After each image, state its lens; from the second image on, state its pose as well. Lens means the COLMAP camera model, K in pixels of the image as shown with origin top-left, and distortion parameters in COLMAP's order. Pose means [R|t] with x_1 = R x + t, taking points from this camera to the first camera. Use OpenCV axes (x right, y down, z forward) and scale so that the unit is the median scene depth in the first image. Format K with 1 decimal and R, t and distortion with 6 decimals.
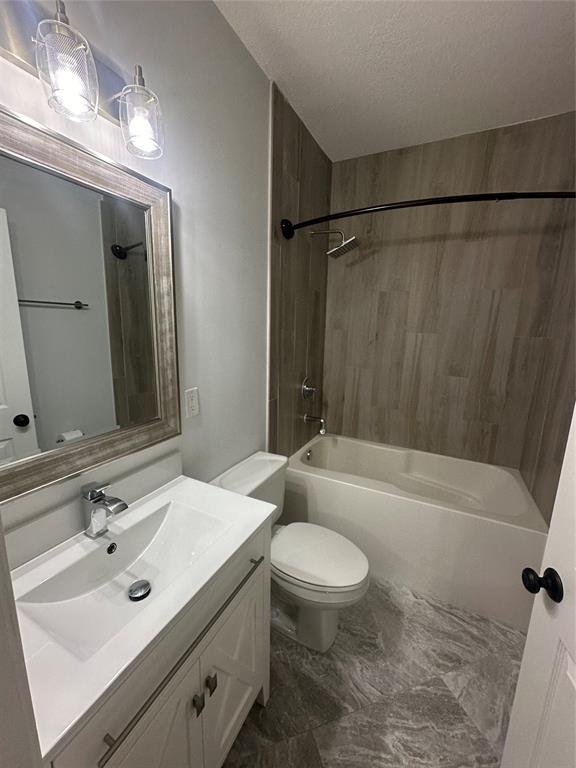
lens RADIAL K [[307.6, 0, 290.4], [0, 307.6, 384.3], [0, 0, 1]] dist [0.003489, 0.000288]
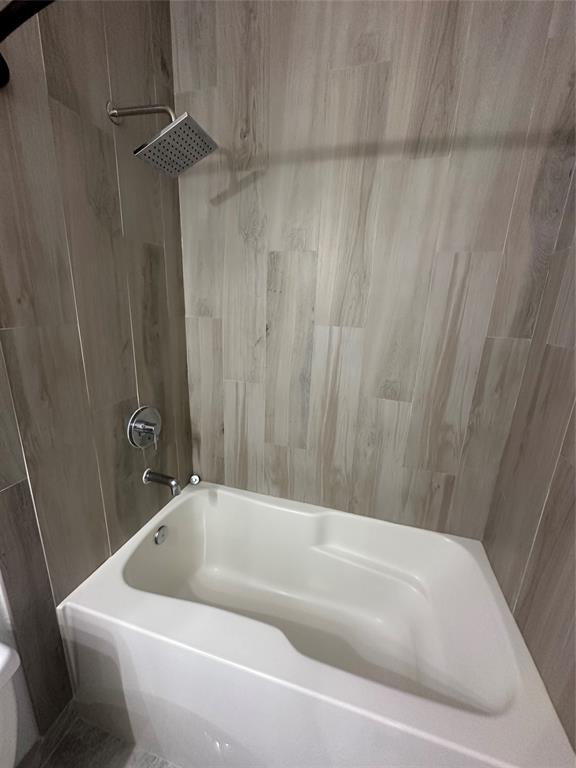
lens RADIAL K [[307.6, 0, 285.4], [0, 307.6, 383.1], [0, 0, 1]] dist [0.003489, 0.000288]
pose [[0.979414, -0.039735, 0.197912, 0.204528], [0.024587, 0.996617, 0.078419, -0.106477], [-0.200358, -0.071938, 0.977078, 0.436289]]
